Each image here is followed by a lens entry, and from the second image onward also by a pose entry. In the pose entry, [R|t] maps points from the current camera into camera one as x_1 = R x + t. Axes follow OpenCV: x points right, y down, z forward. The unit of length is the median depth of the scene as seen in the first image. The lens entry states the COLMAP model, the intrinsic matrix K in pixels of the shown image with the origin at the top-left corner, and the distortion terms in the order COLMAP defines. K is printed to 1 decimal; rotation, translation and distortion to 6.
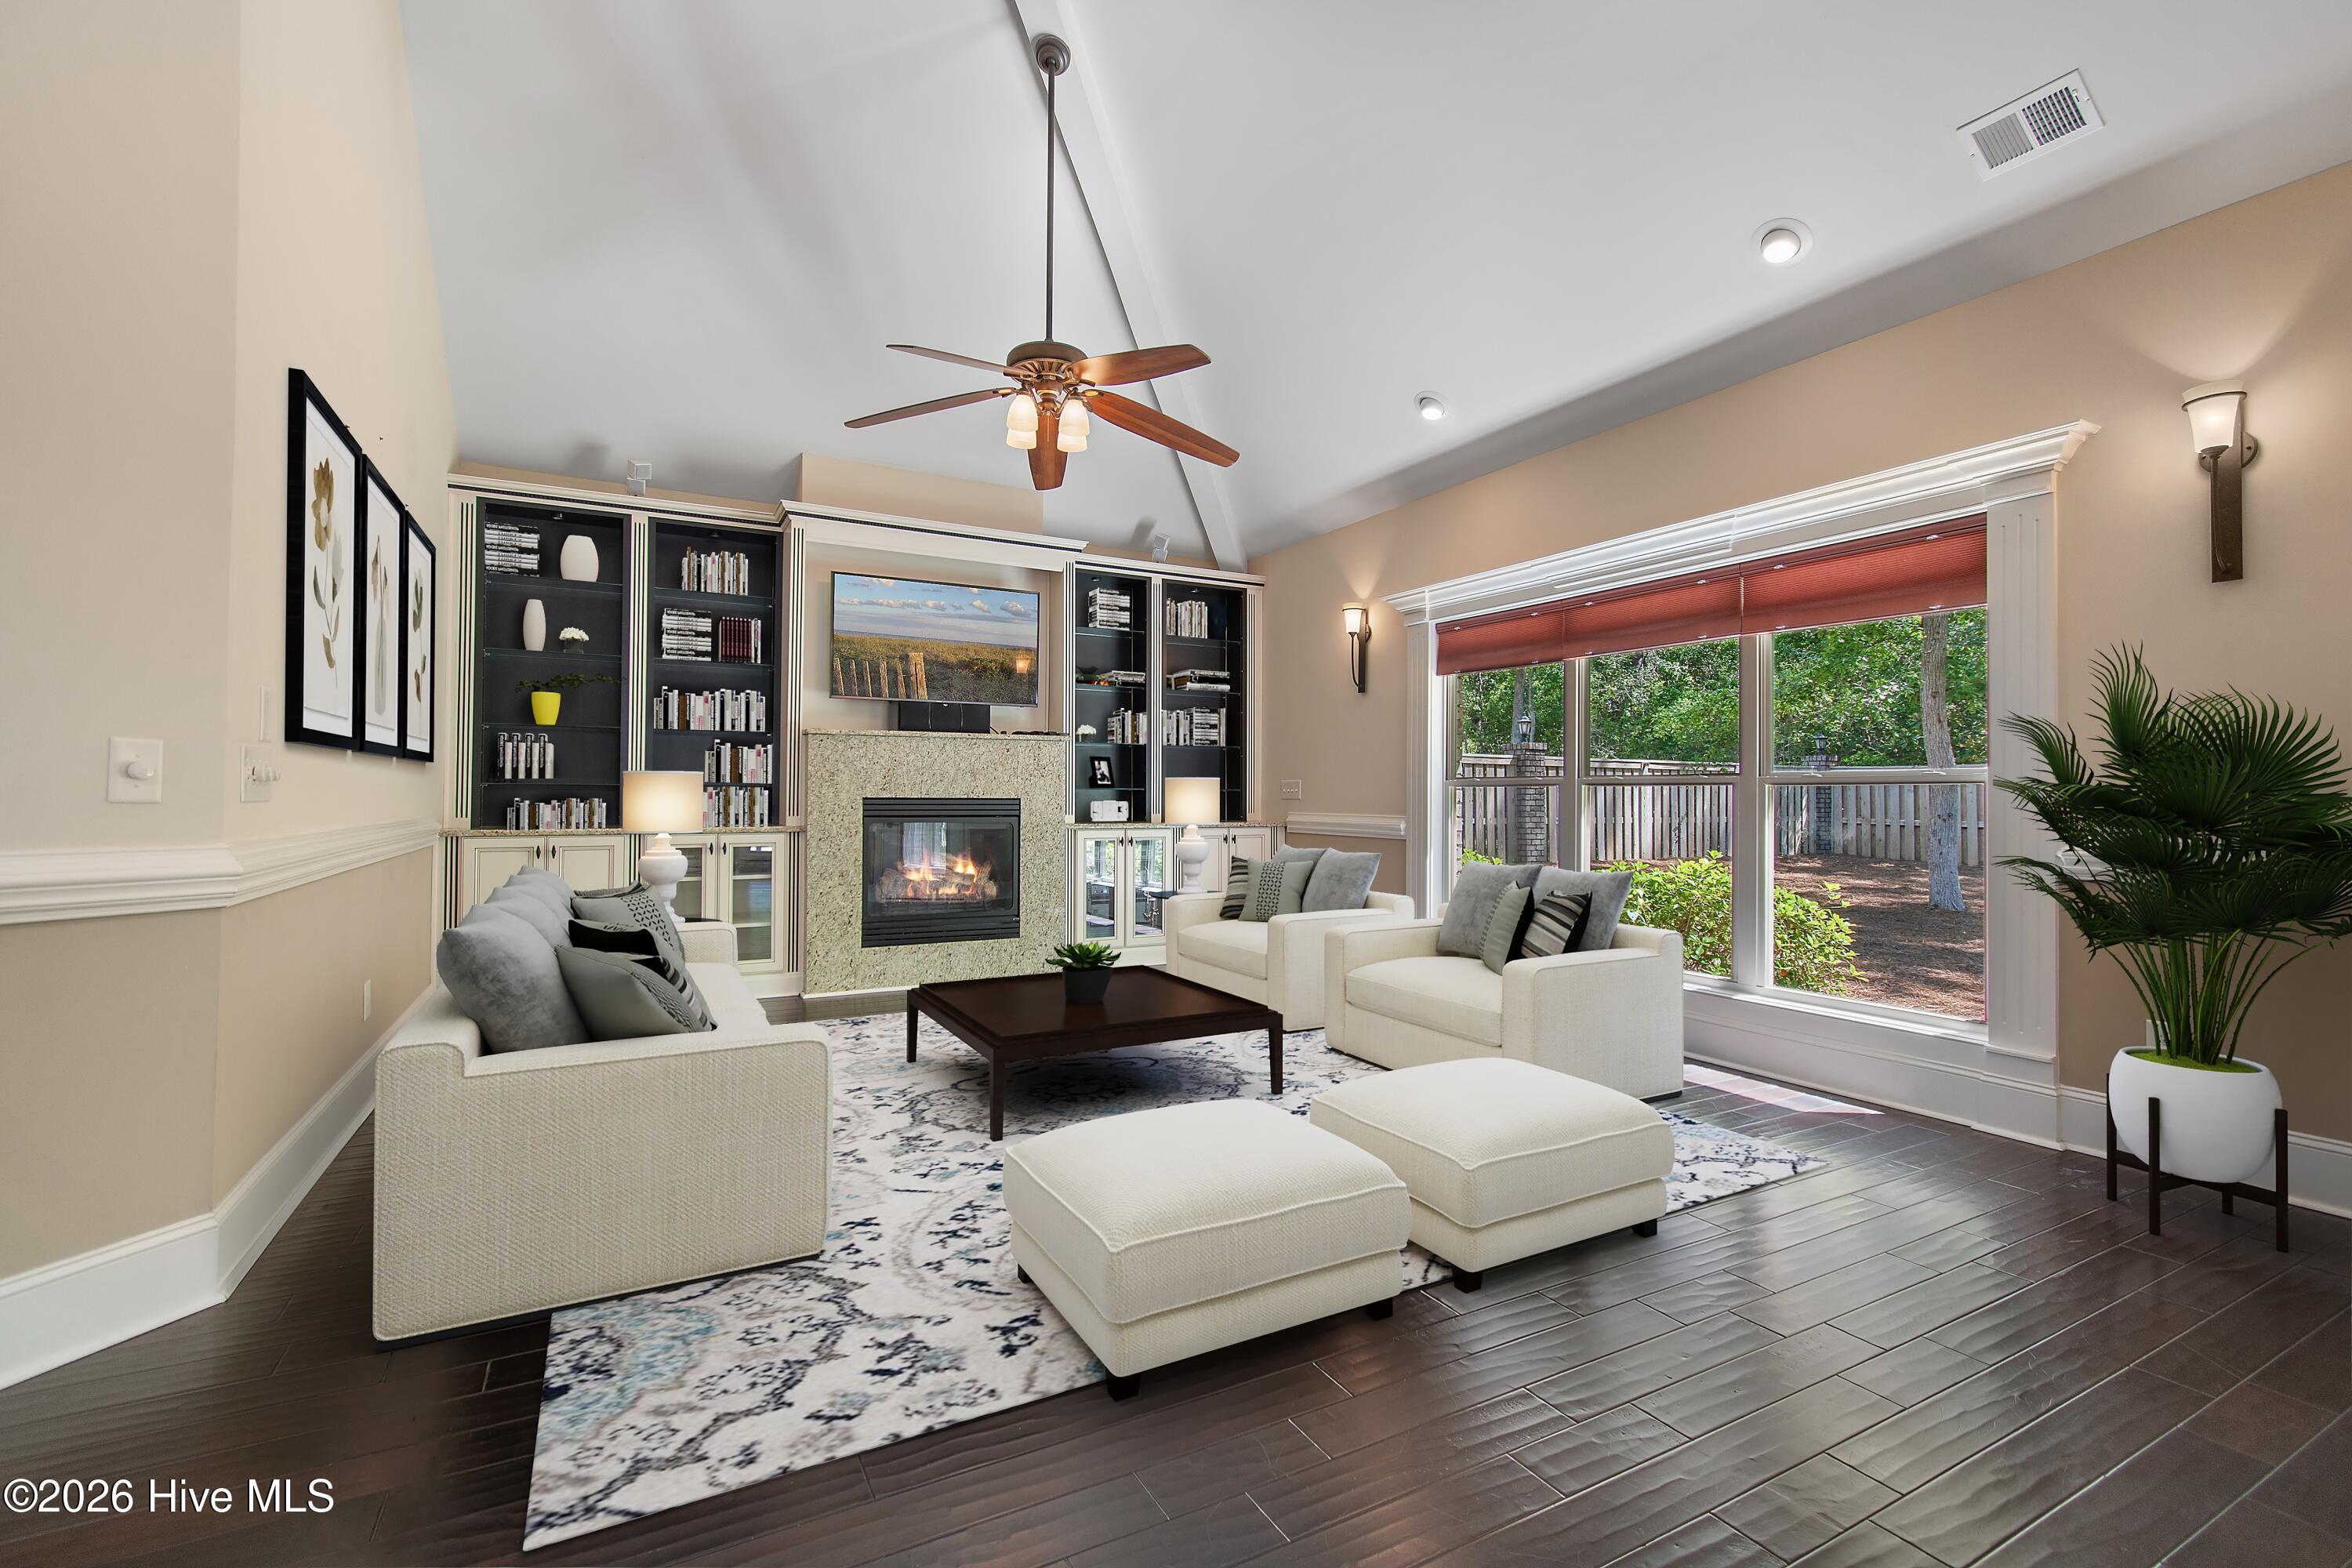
lens RADIAL K [[1053.2, 0, 1154.7], [0, 1053.2, 780.8], [0, 0, 1]] dist [0.002310, -0.001819]
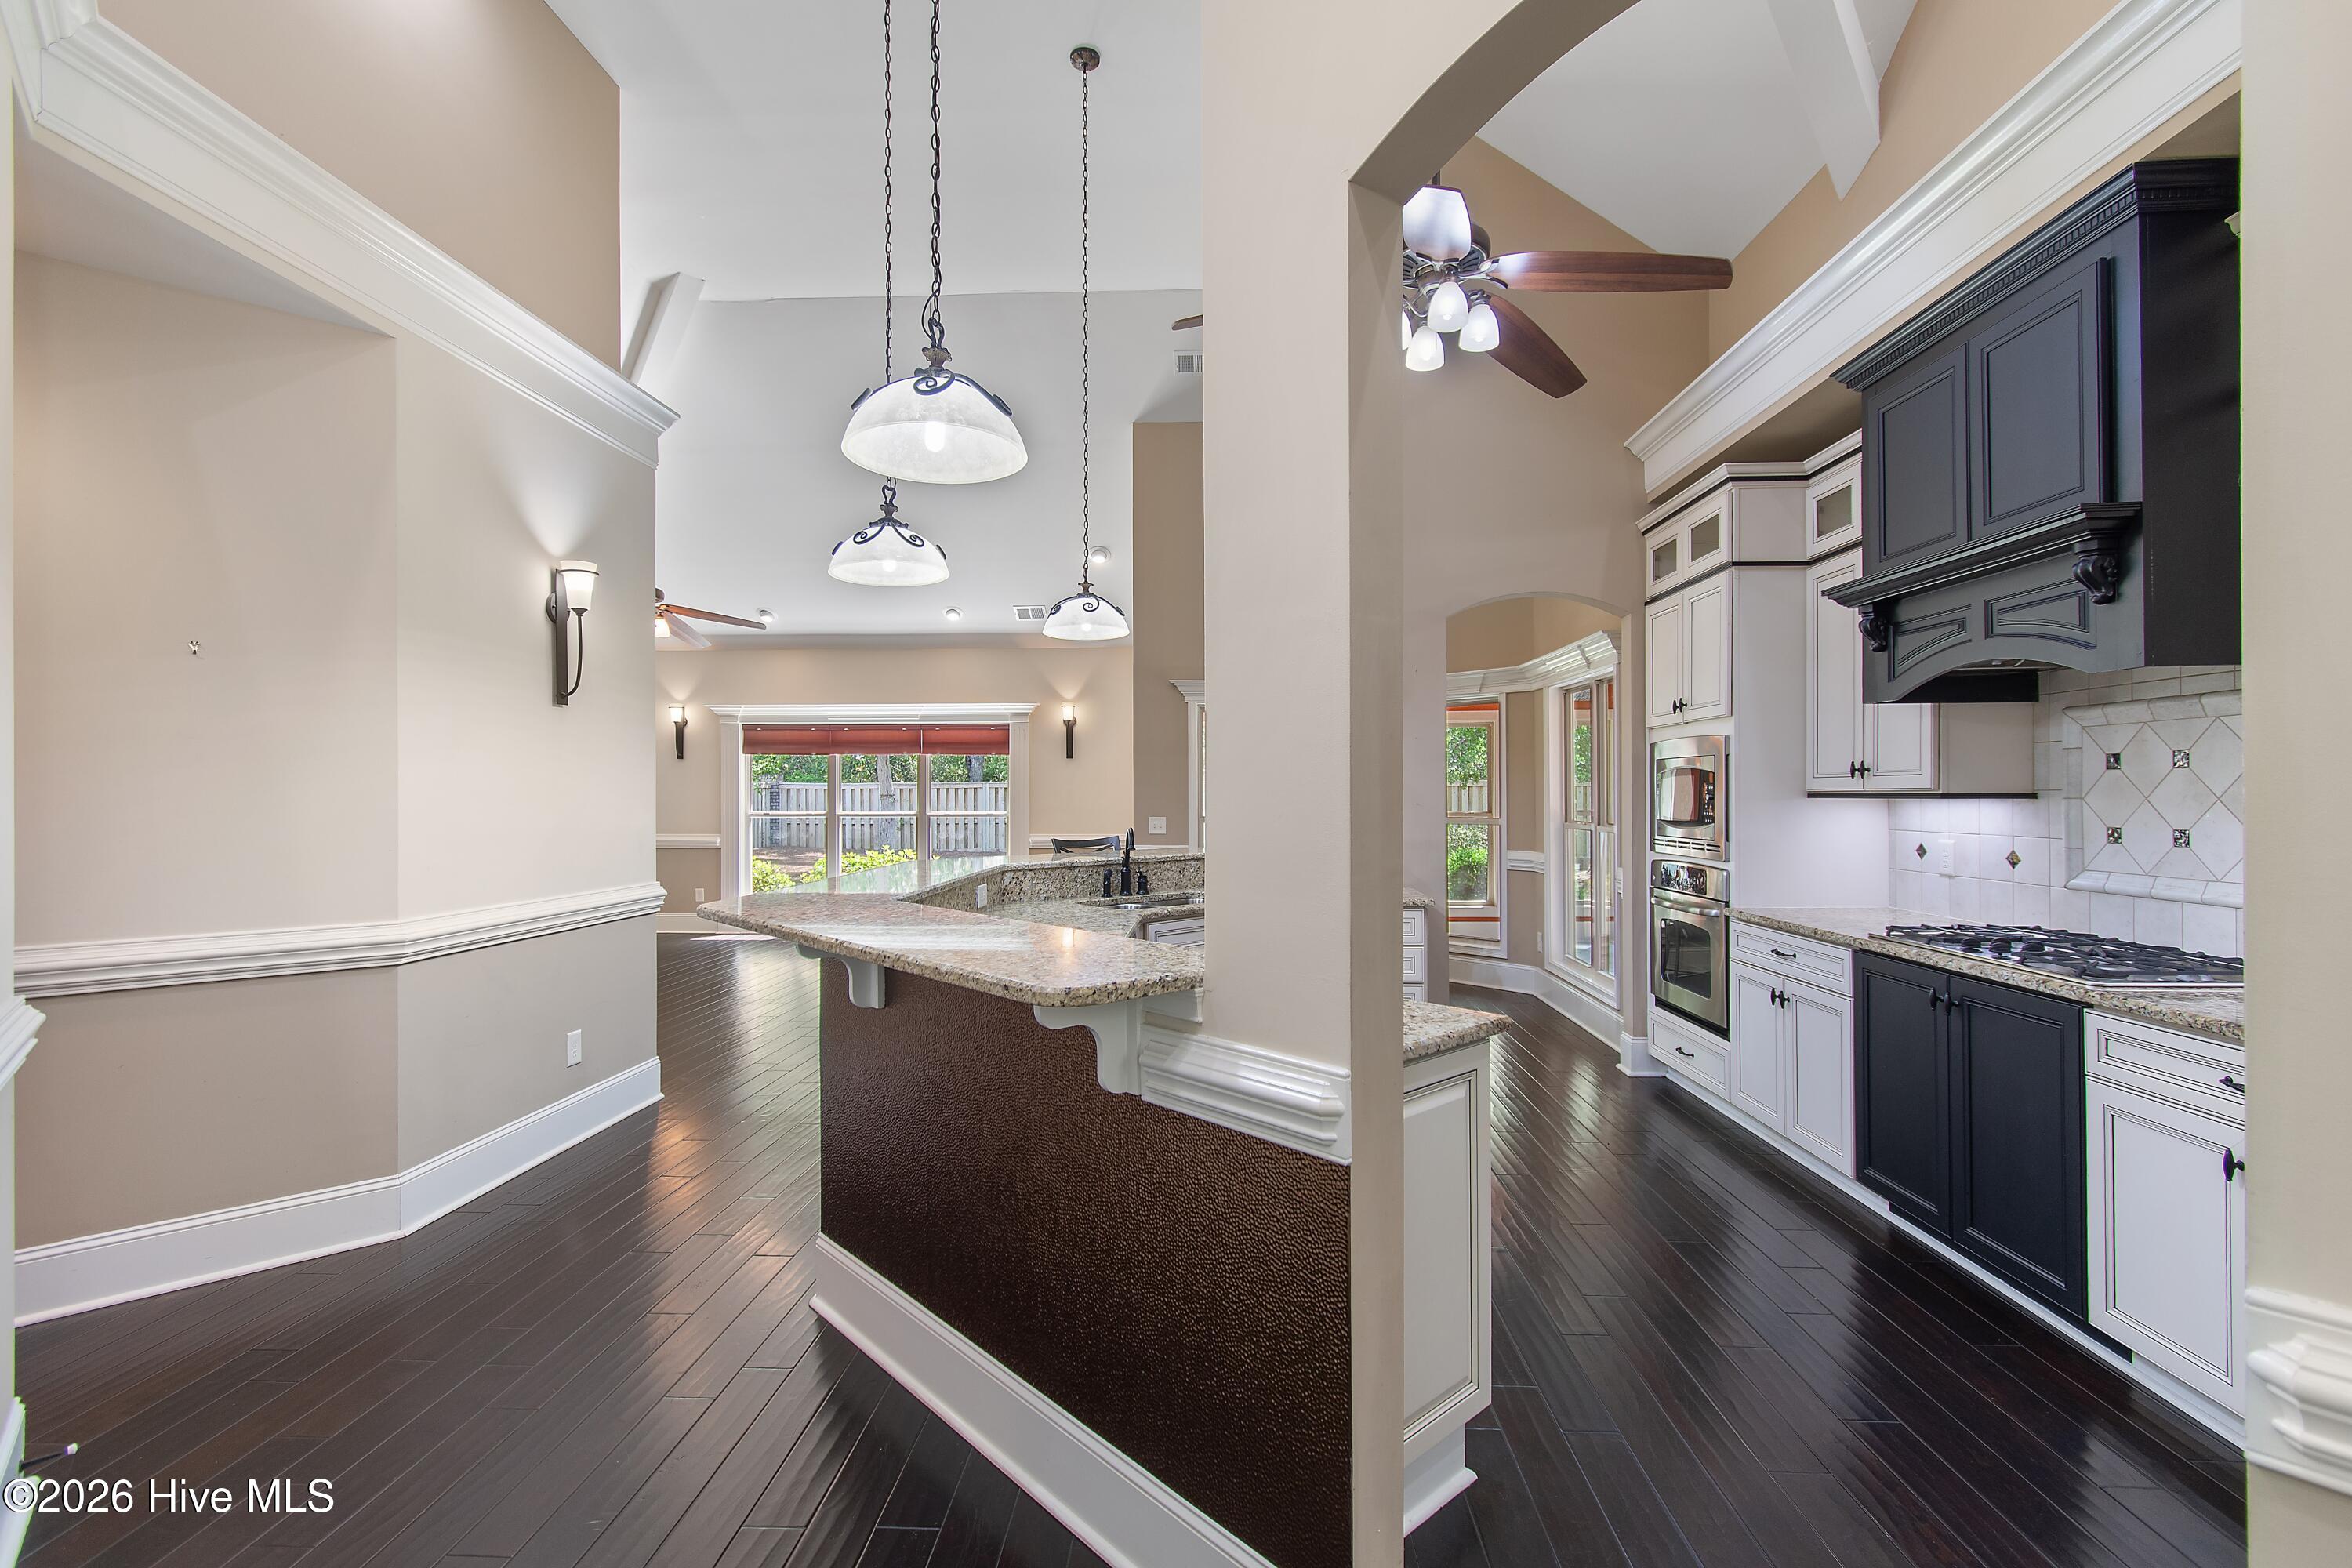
lens RADIAL K [[1053.2, 0, 1166.1], [0, 1053.2, 791.7], [0, 0, 1]] dist [0.002310, -0.001819]
pose [[0.517034, -0.011406, 0.855889, -0.769997], [-0.005567, 0.999845, 0.016687, -0.061783], [-0.855947, -0.013393, 0.516890, -0.455842]]
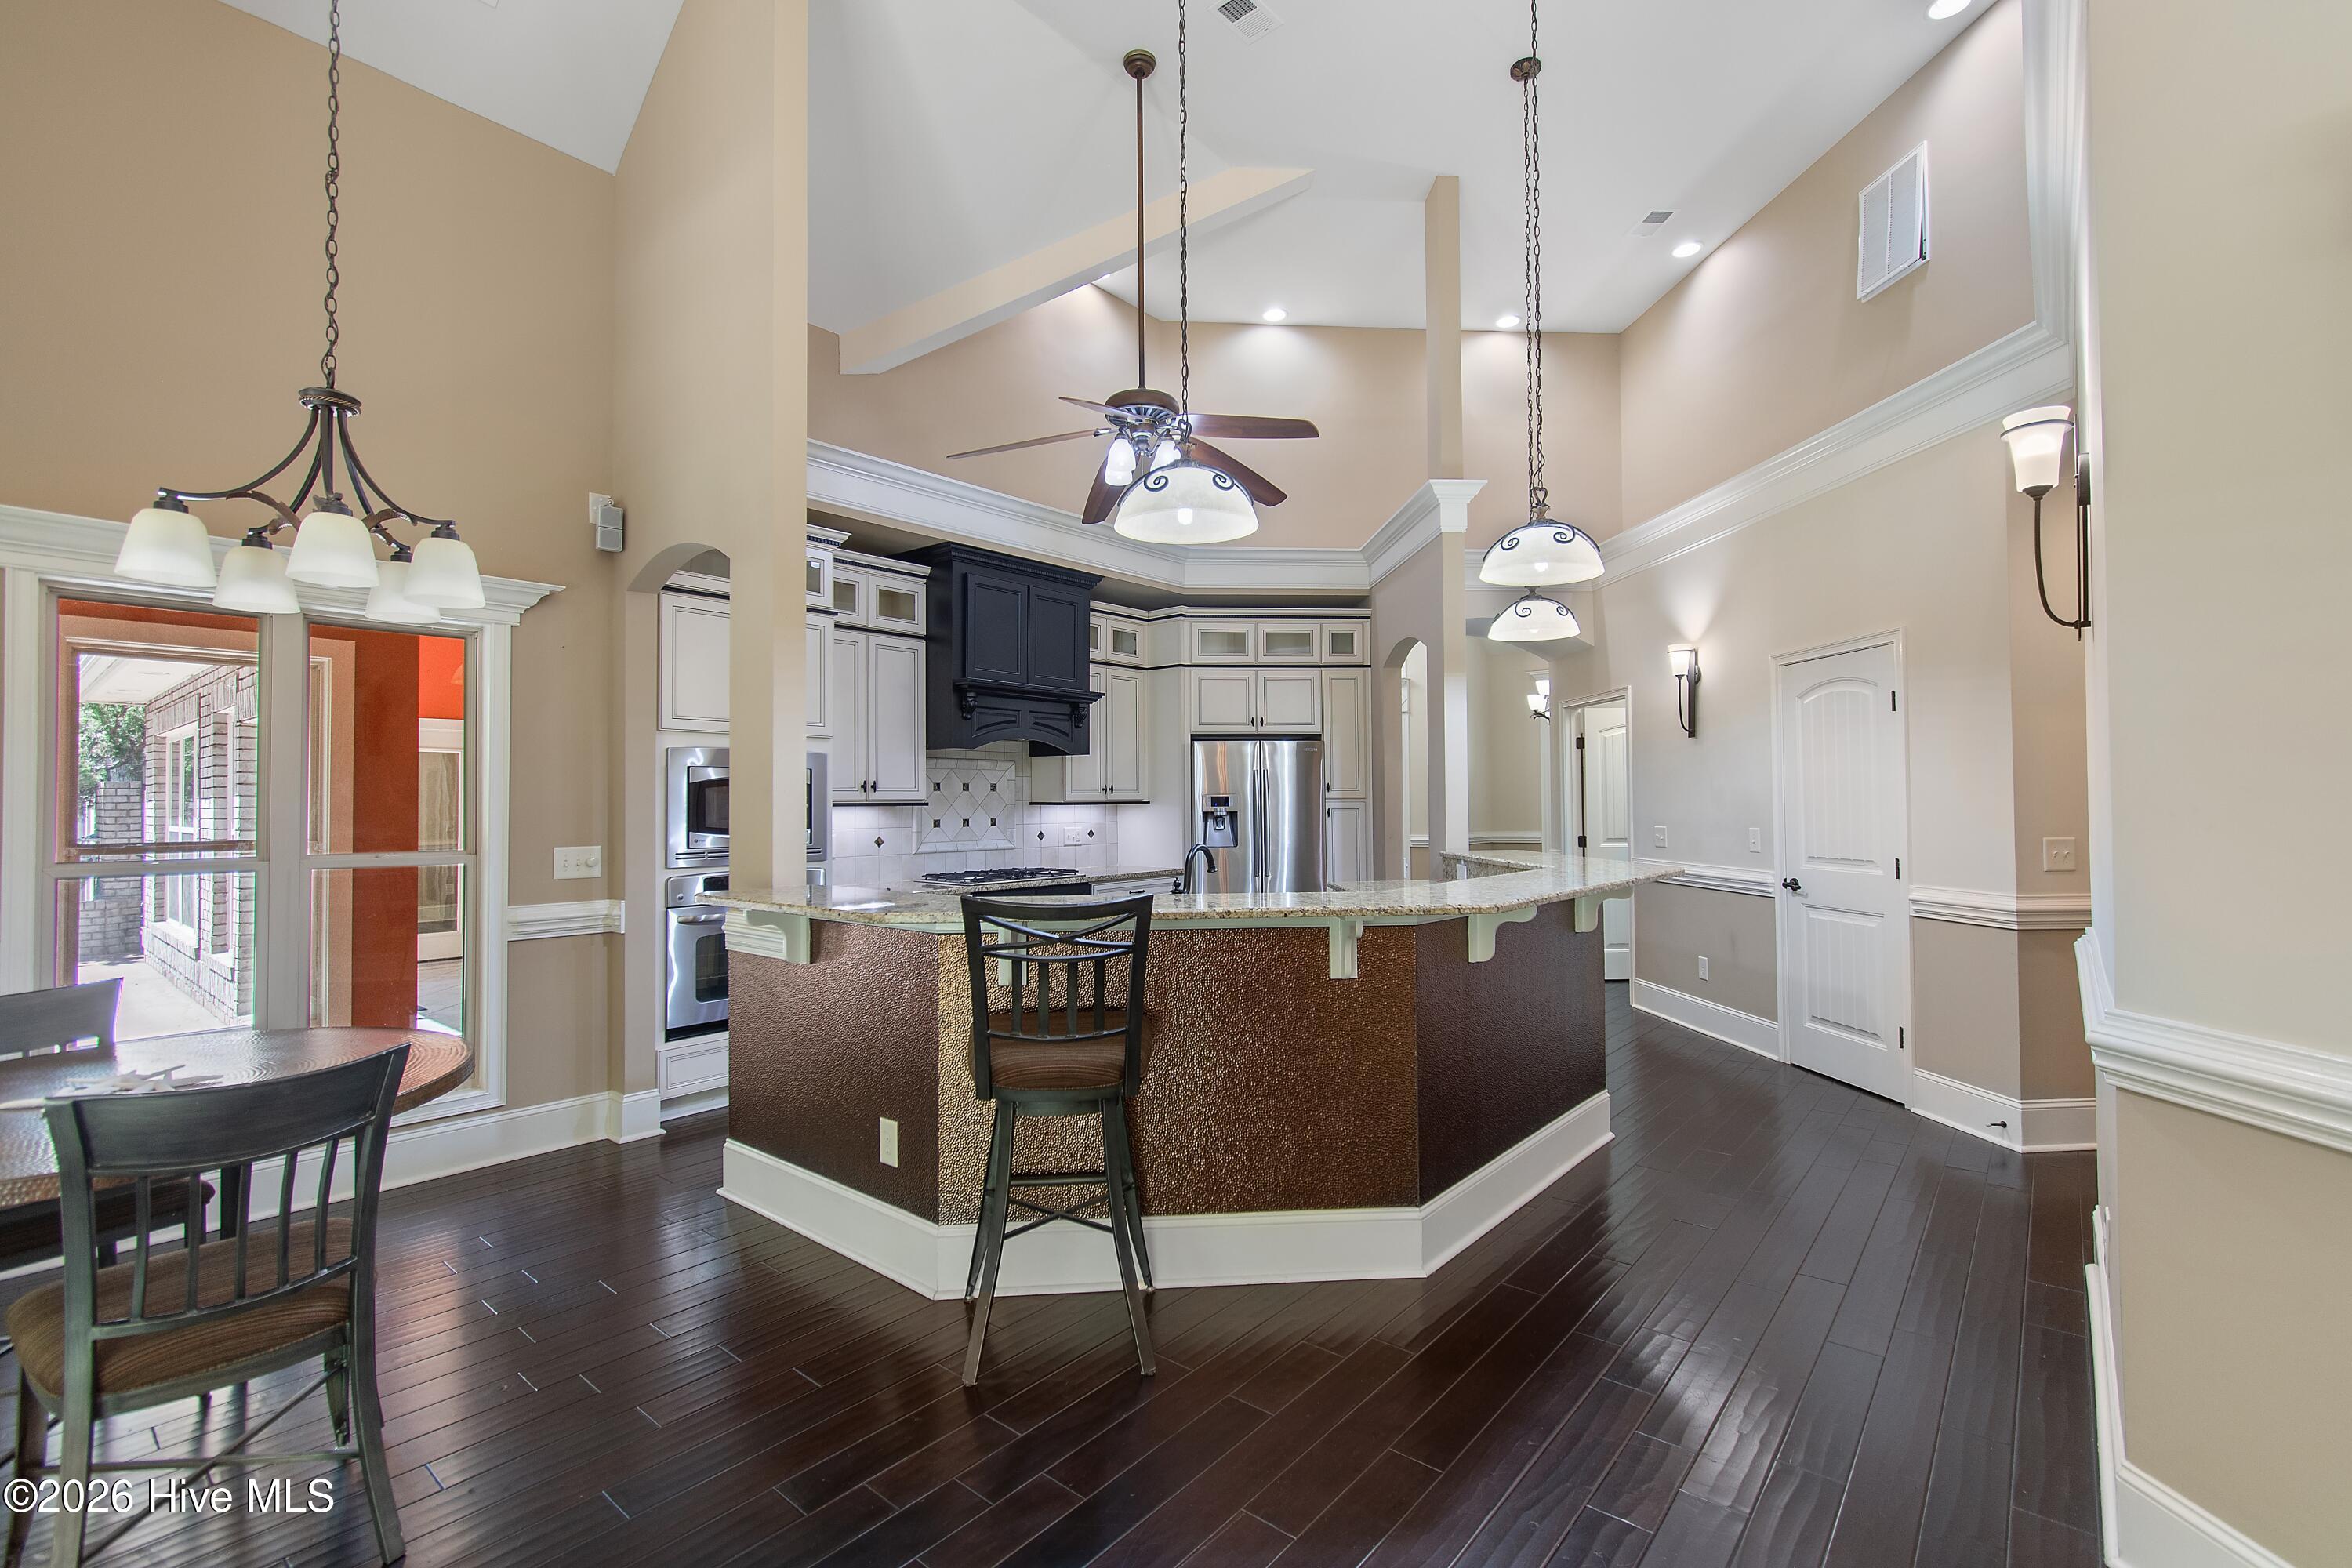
lens RADIAL K [[1053.2, 0, 1183.8], [0, 1053.2, 782.6], [0, 0, 1]] dist [0.002310, -0.001819]
pose [[-0.924599, -0.013809, -0.380691, -0.010494], [0.001247, 0.999228, -0.039275, -0.036575], [0.380939, -0.036789, -0.923868, 0.366593]]
